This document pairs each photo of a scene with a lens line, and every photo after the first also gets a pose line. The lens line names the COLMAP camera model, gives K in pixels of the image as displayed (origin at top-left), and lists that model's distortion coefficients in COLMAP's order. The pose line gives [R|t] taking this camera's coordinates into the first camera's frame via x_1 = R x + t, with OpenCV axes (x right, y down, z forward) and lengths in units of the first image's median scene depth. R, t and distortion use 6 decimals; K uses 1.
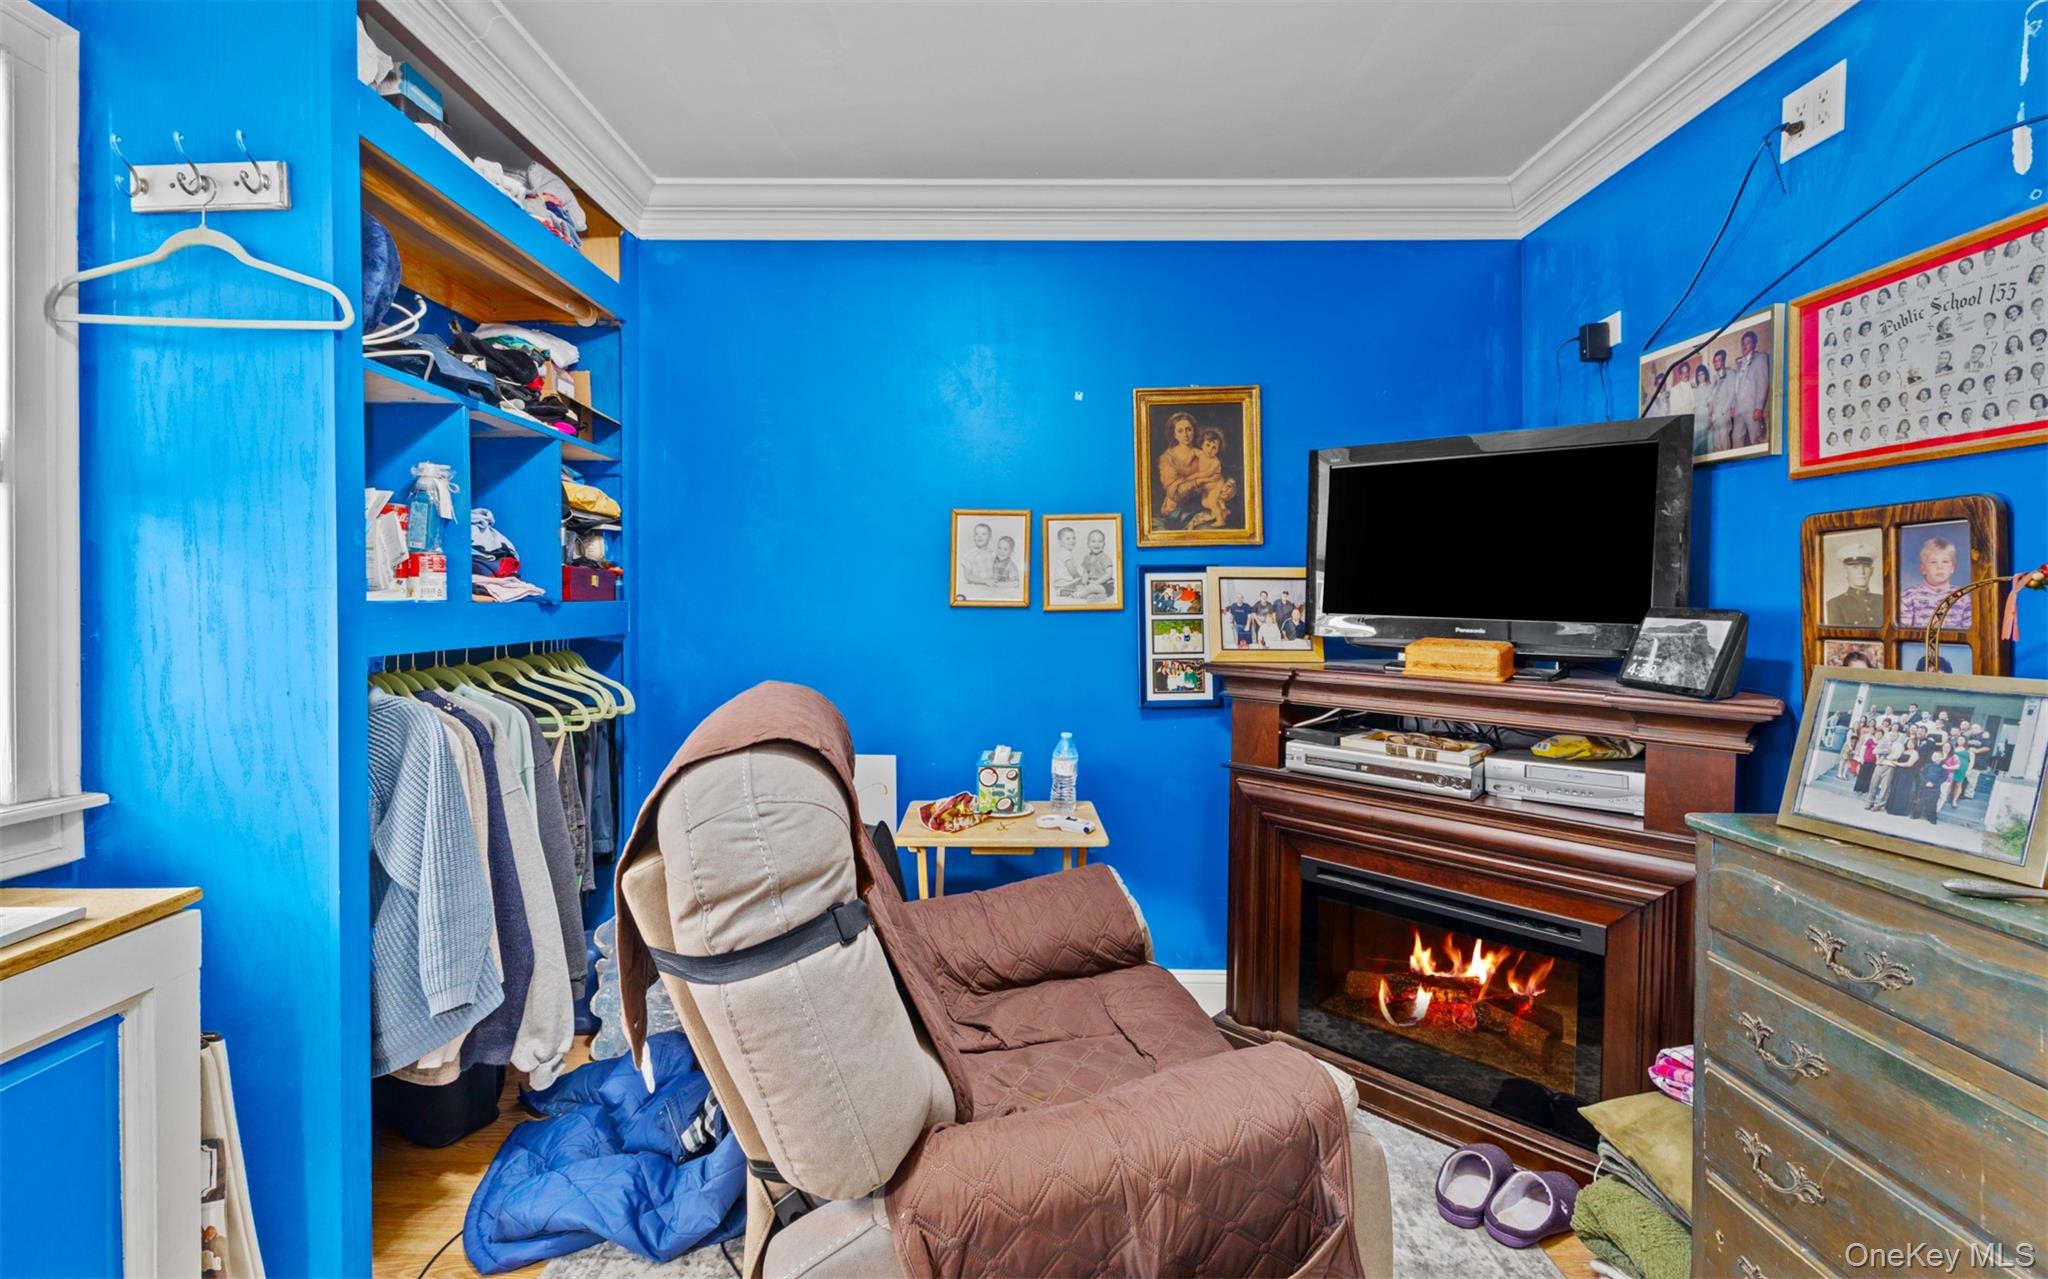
lens RADIAL K [[873.9, 0, 1008.5], [0, 873.9, 606.7], [0, 0, 1]] dist [-0.002636, -0.000468]
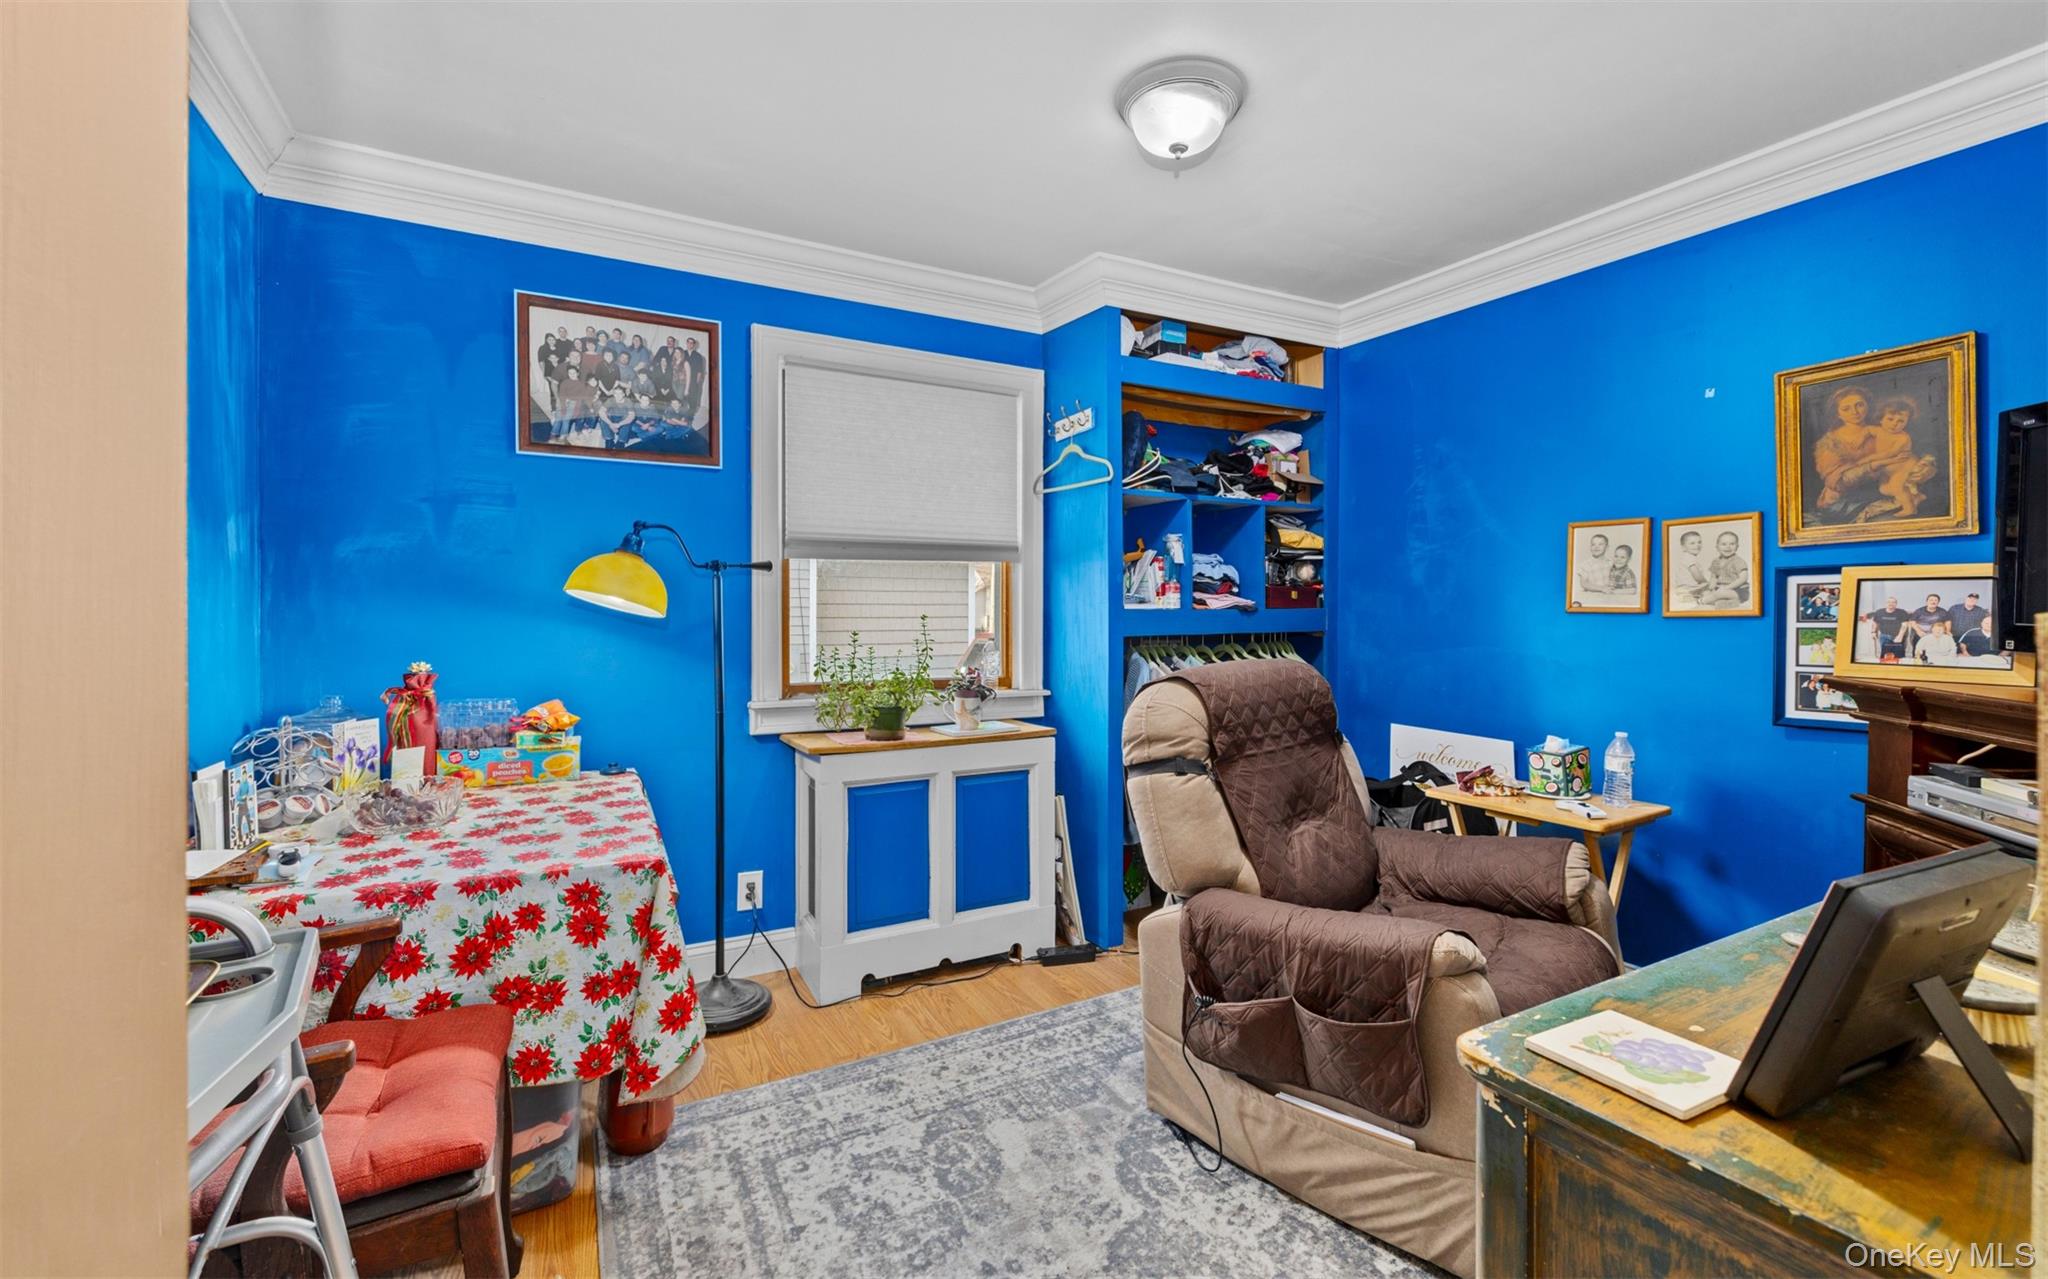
lens RADIAL K [[873.9, 0, 1023.7], [0, 873.9, 623.5], [0, 0, 1]] dist [-0.002636, -0.000468]
pose [[0.493895, 0.012799, -0.869428, 0.580620], [-0.003788, 0.999914, 0.012568, 0.002354], [0.869513, -0.002913, 0.493901, -0.135796]]
